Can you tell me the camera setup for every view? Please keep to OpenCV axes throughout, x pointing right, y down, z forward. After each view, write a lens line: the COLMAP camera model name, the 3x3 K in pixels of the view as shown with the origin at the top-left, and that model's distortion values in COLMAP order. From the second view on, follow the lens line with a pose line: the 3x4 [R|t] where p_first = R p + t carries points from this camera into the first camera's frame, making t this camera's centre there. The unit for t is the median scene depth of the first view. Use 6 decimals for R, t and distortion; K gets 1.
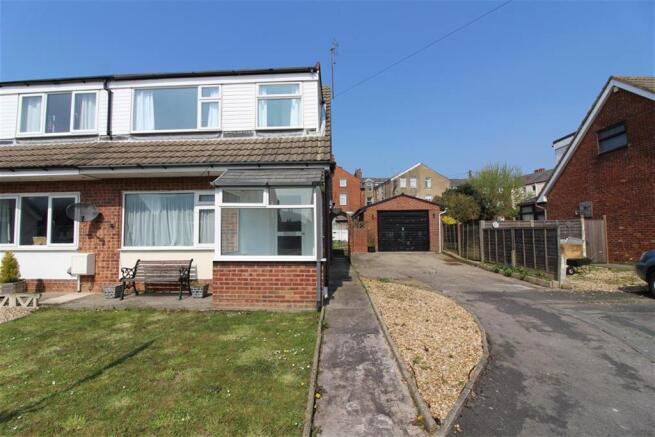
lens RADIAL K [[299.6, 0, 322.2], [0, 299.6, 211.8], [0, 0, 1]] dist [0.001326, -0.015026]
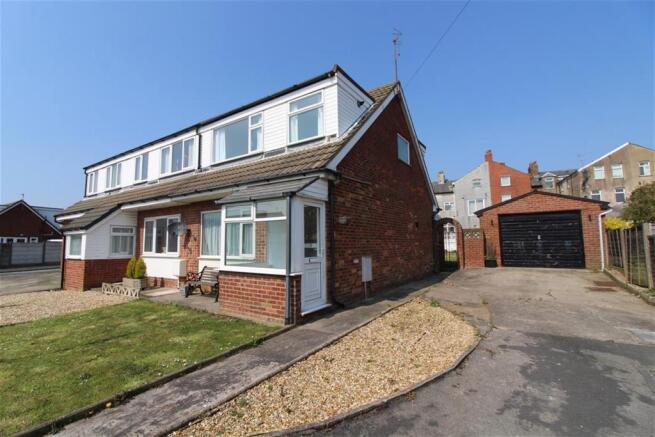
lens RADIAL K [[299.6, 0, 322.2], [0, 299.6, 211.8], [0, 0, 1]] dist [0.001326, -0.015026]
pose [[0.853098, -0.054860, -0.518859, 0.419502], [0.040025, 0.998408, -0.039754, 0.003522], [0.520213, 0.013147, 0.853935, 0.172526]]
